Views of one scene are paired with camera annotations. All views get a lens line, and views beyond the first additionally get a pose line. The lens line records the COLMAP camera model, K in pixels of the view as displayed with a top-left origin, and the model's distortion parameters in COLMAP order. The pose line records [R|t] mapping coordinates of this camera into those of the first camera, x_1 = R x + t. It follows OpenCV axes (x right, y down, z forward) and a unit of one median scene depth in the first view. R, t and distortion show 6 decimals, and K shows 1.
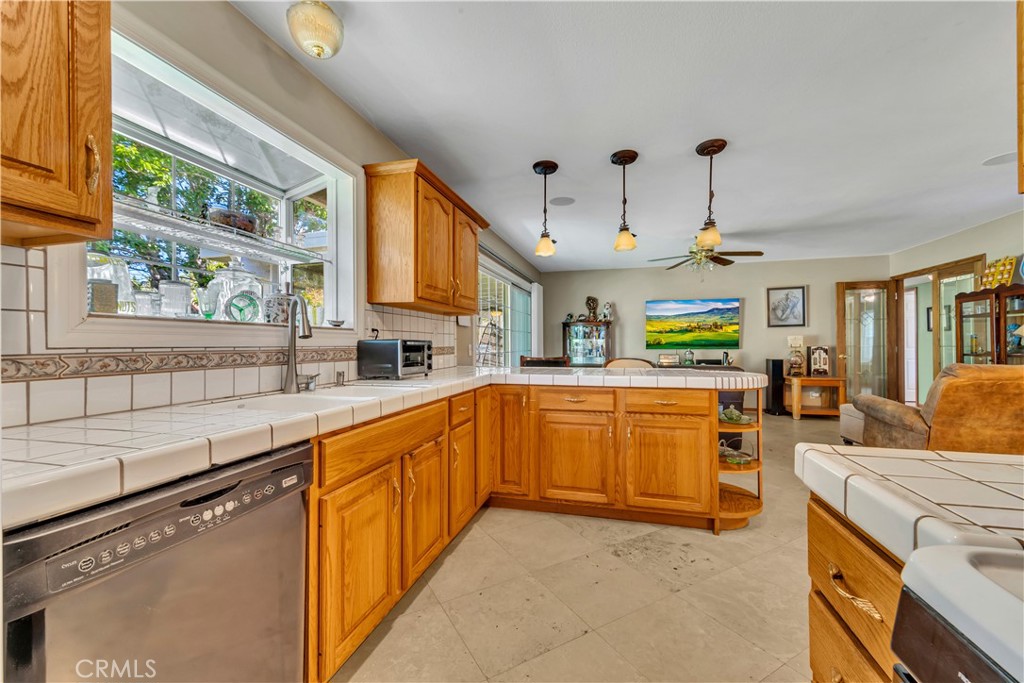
lens RADIAL K [[411.2, 0, 513.9], [0, 411.2, 345.3], [0, 0, 1]] dist [0.016115, -0.000205]
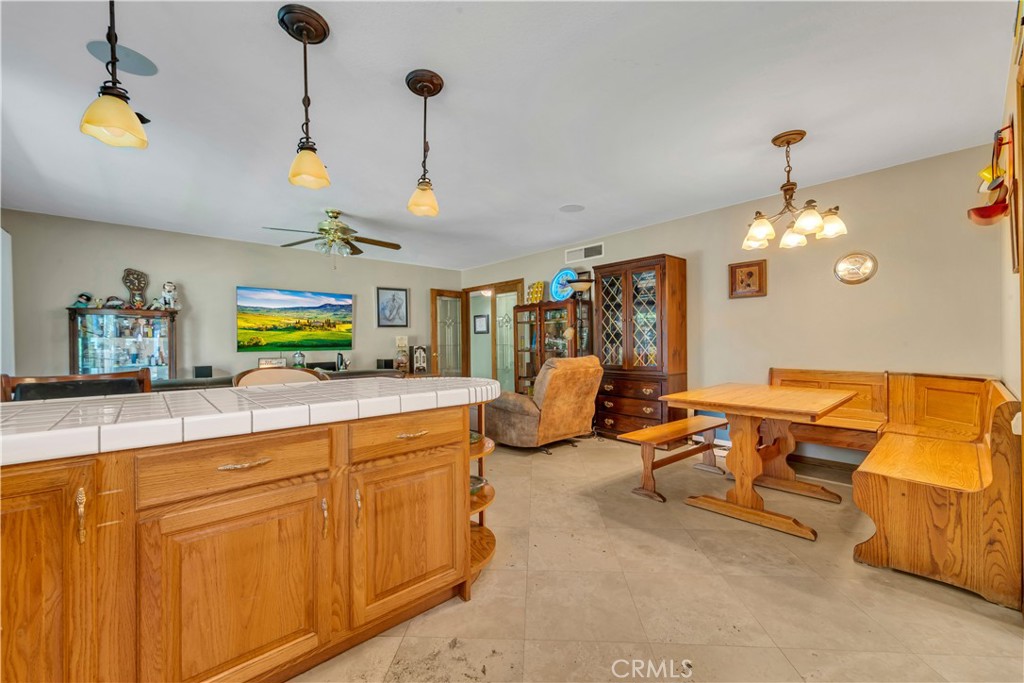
lens RADIAL K [[411.2, 0, 513.9], [0, 411.2, 345.3], [0, 0, 1]] dist [0.016115, -0.000205]
pose [[0.544743, -0.008268, 0.838563, -0.034750], [0.009561, 0.999948, 0.003648, -0.000762], [-0.838549, 0.006031, 0.544793, 0.215789]]
